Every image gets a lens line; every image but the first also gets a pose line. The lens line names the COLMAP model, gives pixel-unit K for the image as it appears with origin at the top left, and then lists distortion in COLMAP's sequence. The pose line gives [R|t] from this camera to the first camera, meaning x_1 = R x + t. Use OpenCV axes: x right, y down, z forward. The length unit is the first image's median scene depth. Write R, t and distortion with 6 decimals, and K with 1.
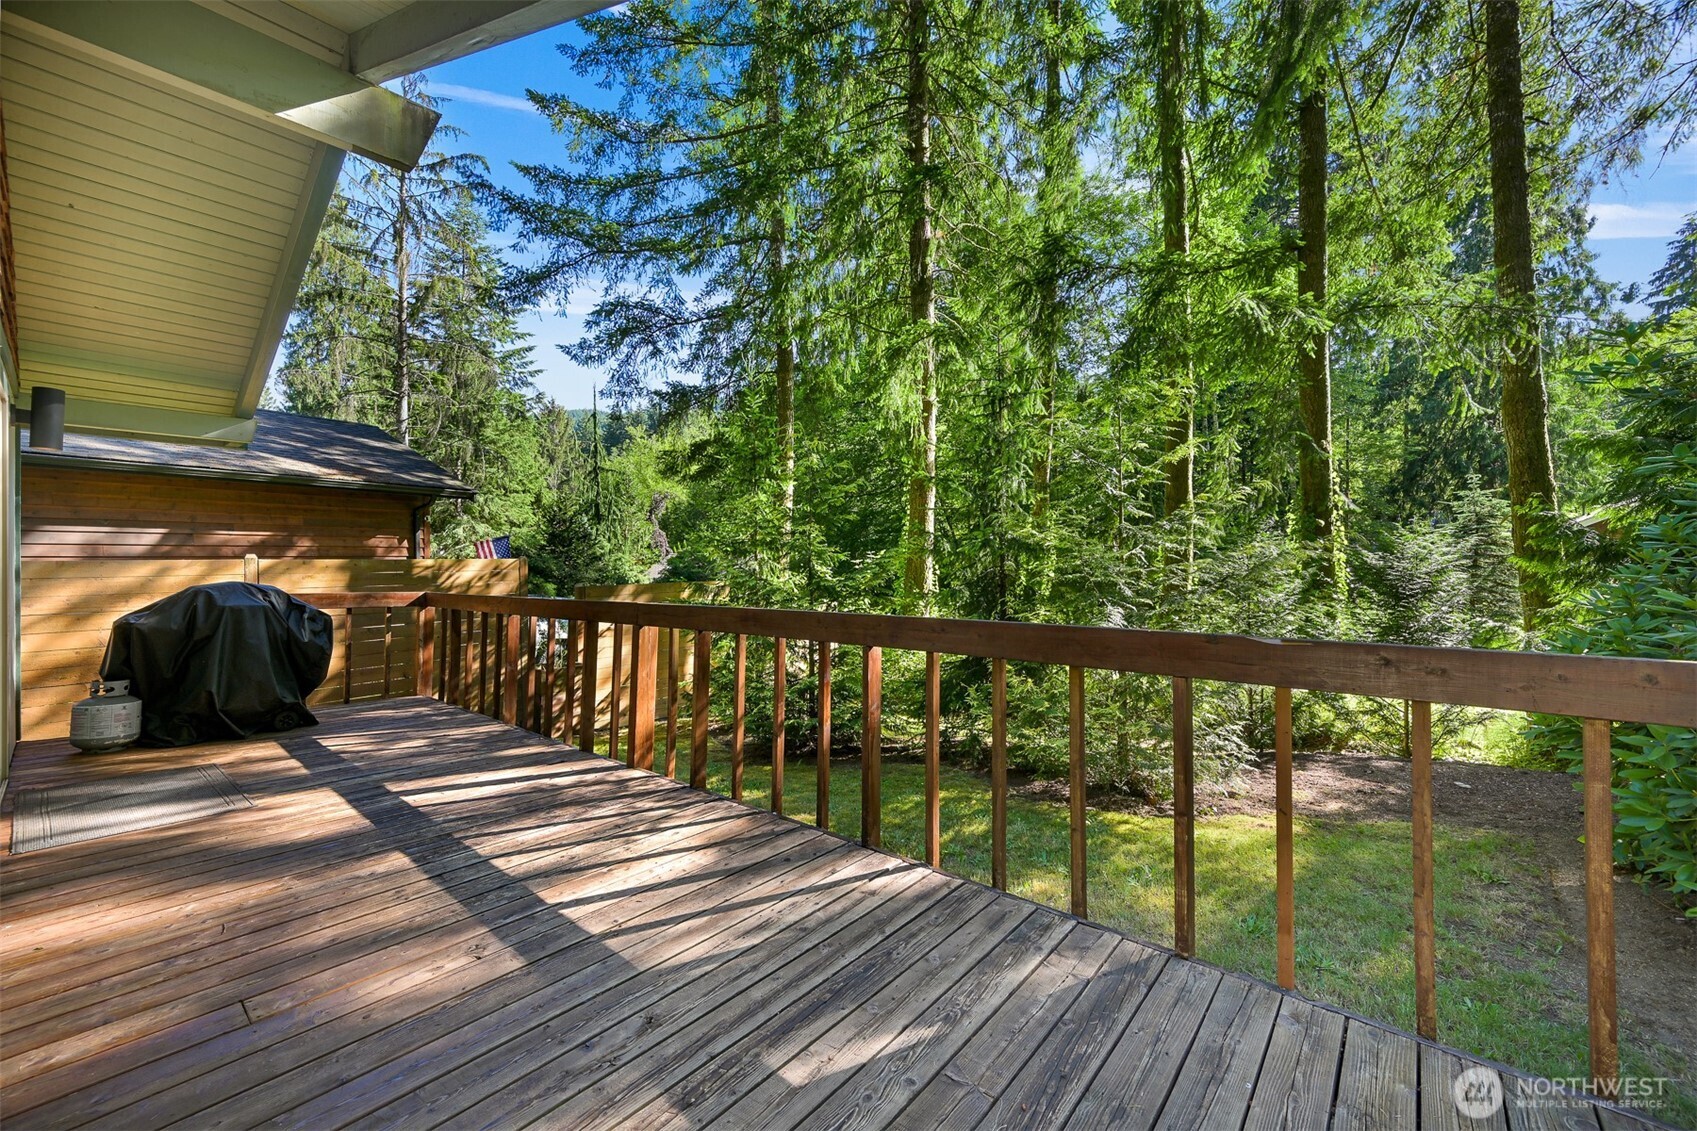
lens RADIAL K [[666.8, 0, 854.3], [0, 666.8, 560.6], [0, 0, 1]] dist [0.000012, -0.000137]
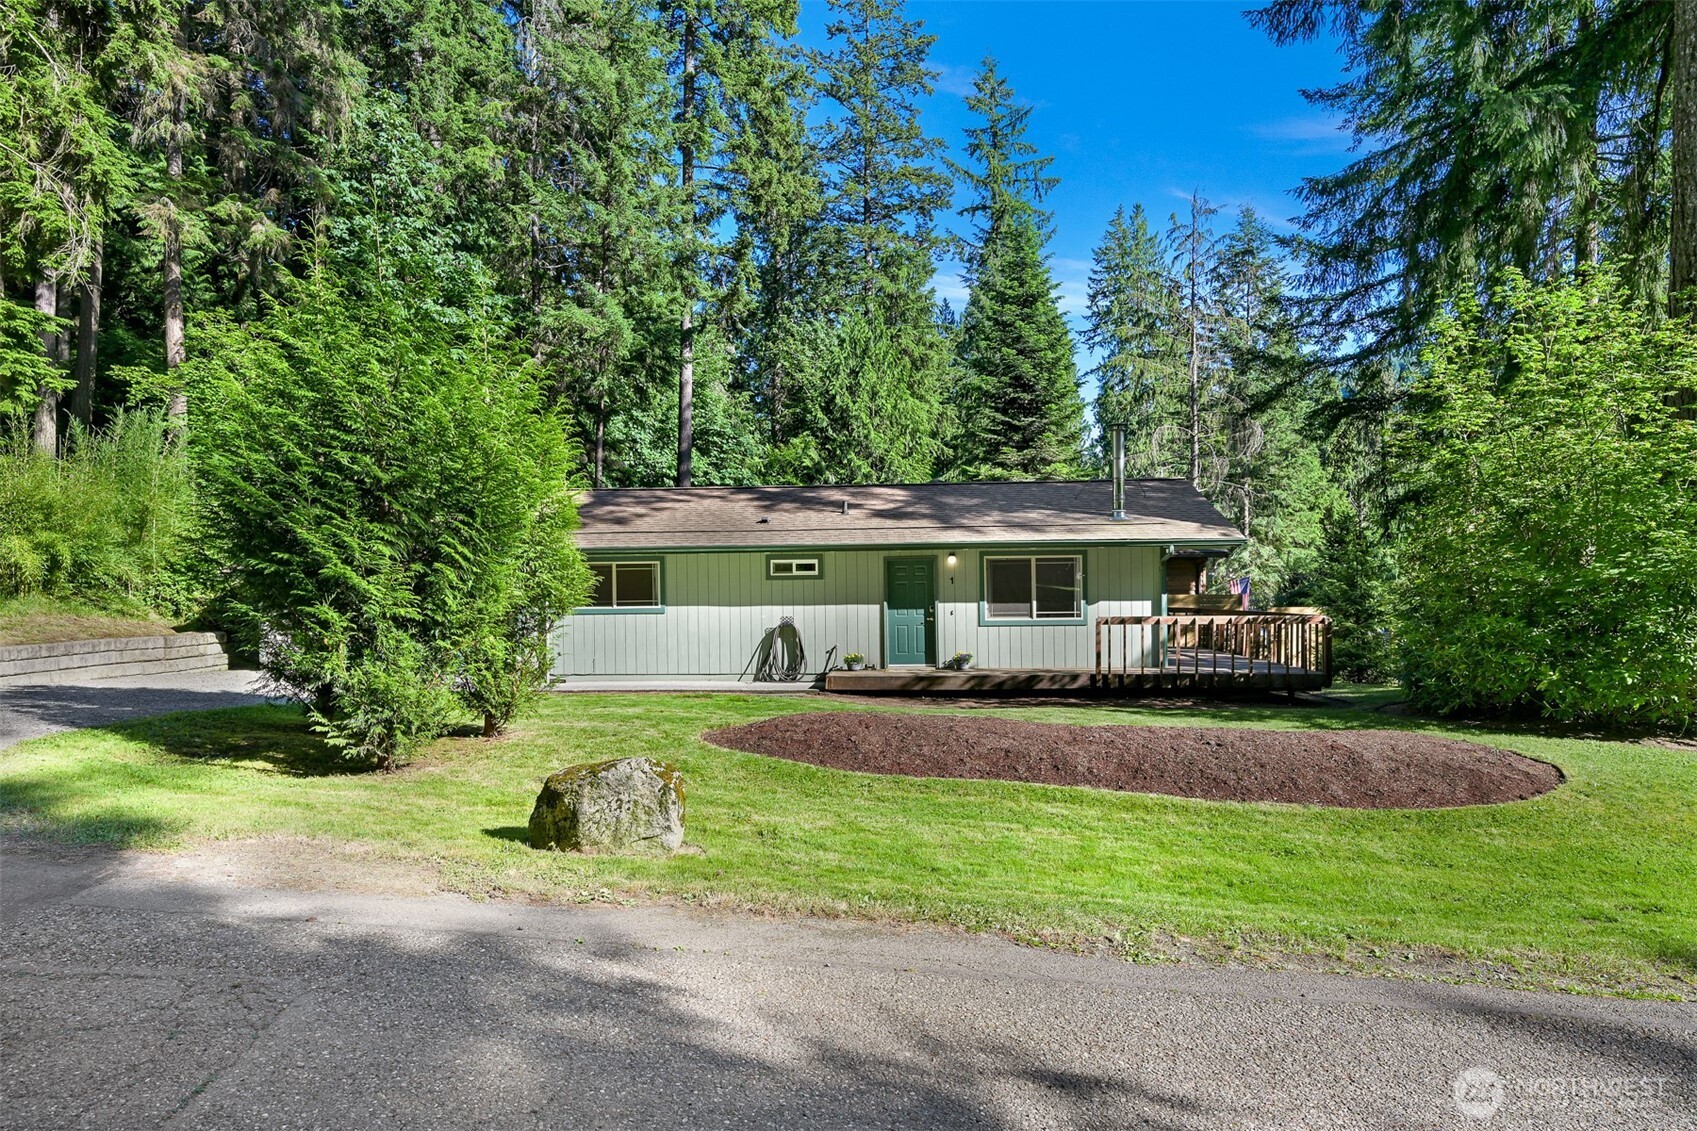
lens RADIAL K [[925.7, 0, 848.5], [0, 925.7, 565.5], [0, 0, 1]] dist [-0.000854, -0.000091]
pose [[0.573974, -0.012944, -0.818771, 0.685223], [0.003379, 0.999904, -0.013439, -0.029146], [0.818867, 0.004947, 0.573963, -0.982579]]
